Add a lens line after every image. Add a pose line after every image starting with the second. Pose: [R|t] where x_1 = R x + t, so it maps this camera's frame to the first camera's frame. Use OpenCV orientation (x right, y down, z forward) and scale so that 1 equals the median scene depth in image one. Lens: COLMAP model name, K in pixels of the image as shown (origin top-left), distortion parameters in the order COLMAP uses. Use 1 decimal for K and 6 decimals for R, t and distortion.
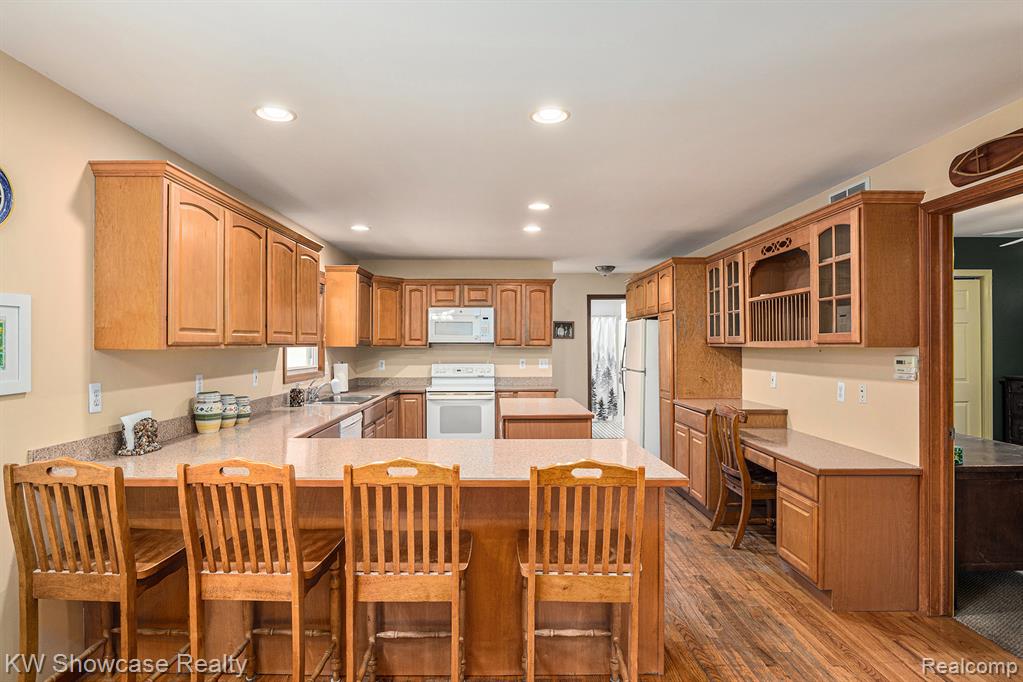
lens RADIAL K [[550.1, 0, 505.3], [0, 550.1, 342.9], [0, 0, 1]] dist [-0.000553, 0.000410]
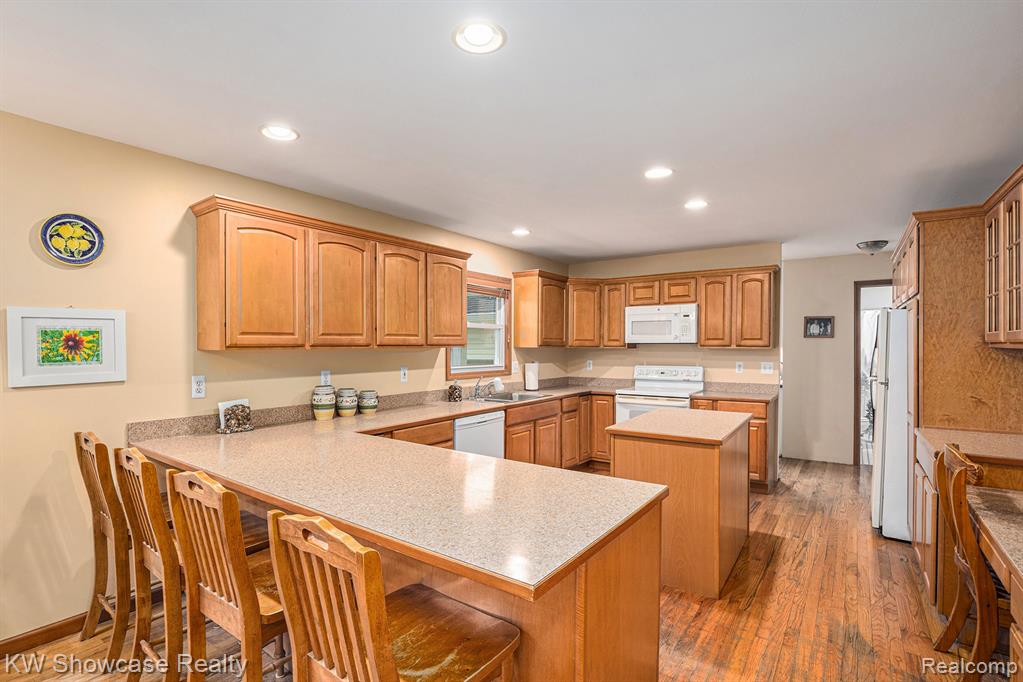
lens RADIAL K [[483.8, 0, 507.7], [0, 483.8, 348.3], [0, 0, 1]] dist [-0.022732, 0.001512]
pose [[0.806267, 0.001992, -0.591548, 0.203925], [0.003655, 0.999958, 0.008349, 0.000656], [0.591540, -0.008894, 0.806227, 0.203964]]
